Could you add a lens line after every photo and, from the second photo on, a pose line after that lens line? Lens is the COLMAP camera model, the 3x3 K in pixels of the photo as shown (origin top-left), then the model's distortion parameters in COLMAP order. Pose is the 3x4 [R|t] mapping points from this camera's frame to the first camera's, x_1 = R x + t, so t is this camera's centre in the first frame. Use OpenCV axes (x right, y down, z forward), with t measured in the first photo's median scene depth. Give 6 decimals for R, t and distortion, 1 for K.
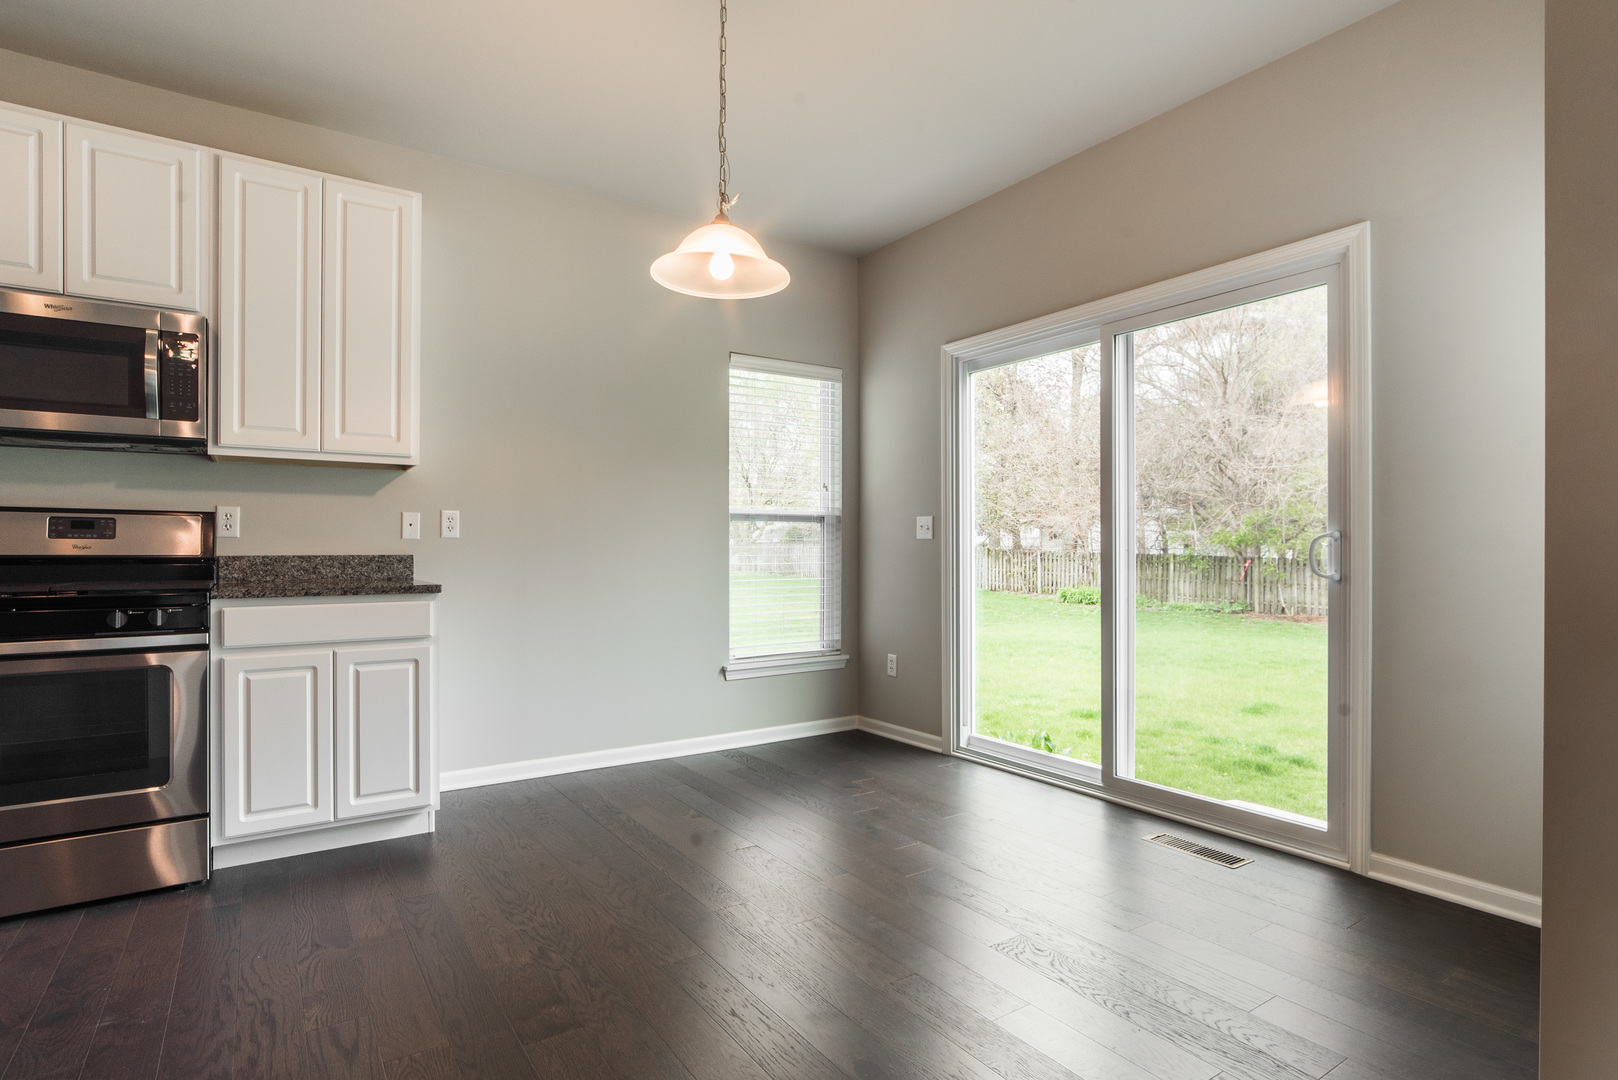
lens RADIAL K [[833.8, 0, 787.6], [0, 833.8, 548.6], [0, 0, 1]] dist [0.002524, 0.000859]
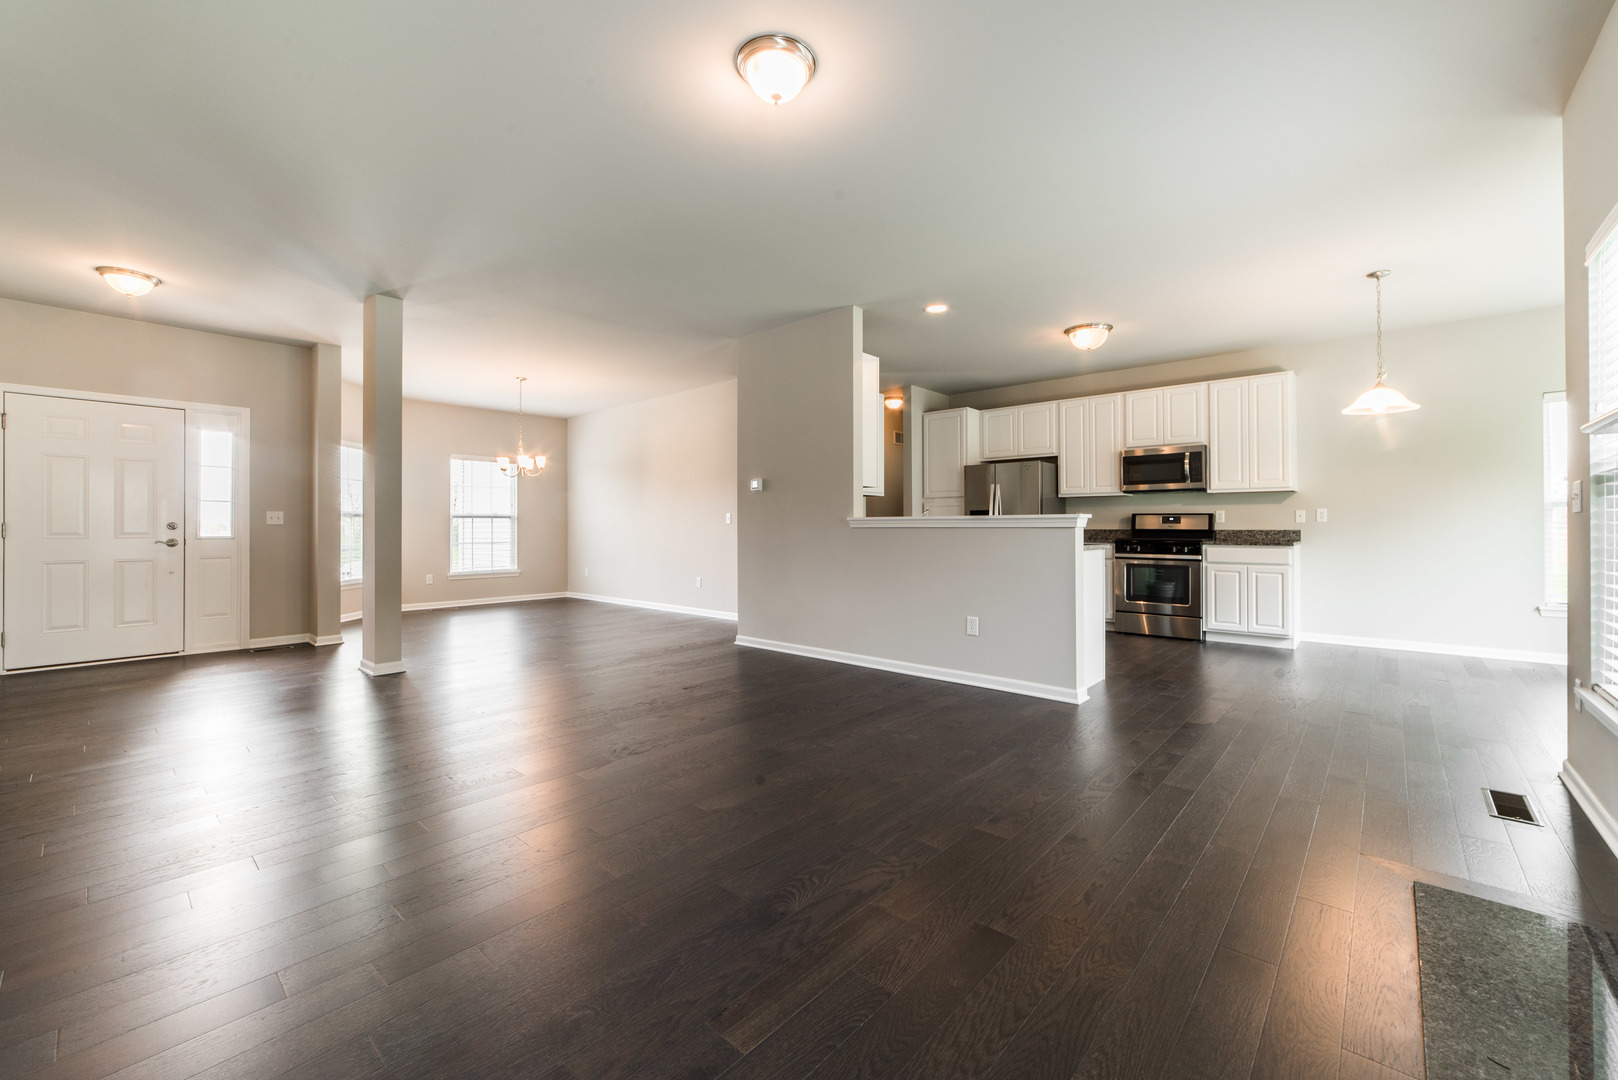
lens RADIAL K [[635.6, 0, 820.5], [0, 635.6, 519.5], [0, 0, 1]] dist [-0.000411, 0.000108]
pose [[0.261144, -0.011369, -0.965233, 0.986214], [-0.001737, 0.999923, -0.012248, 0.003068], [0.965298, 0.004875, 0.261104, -0.772683]]
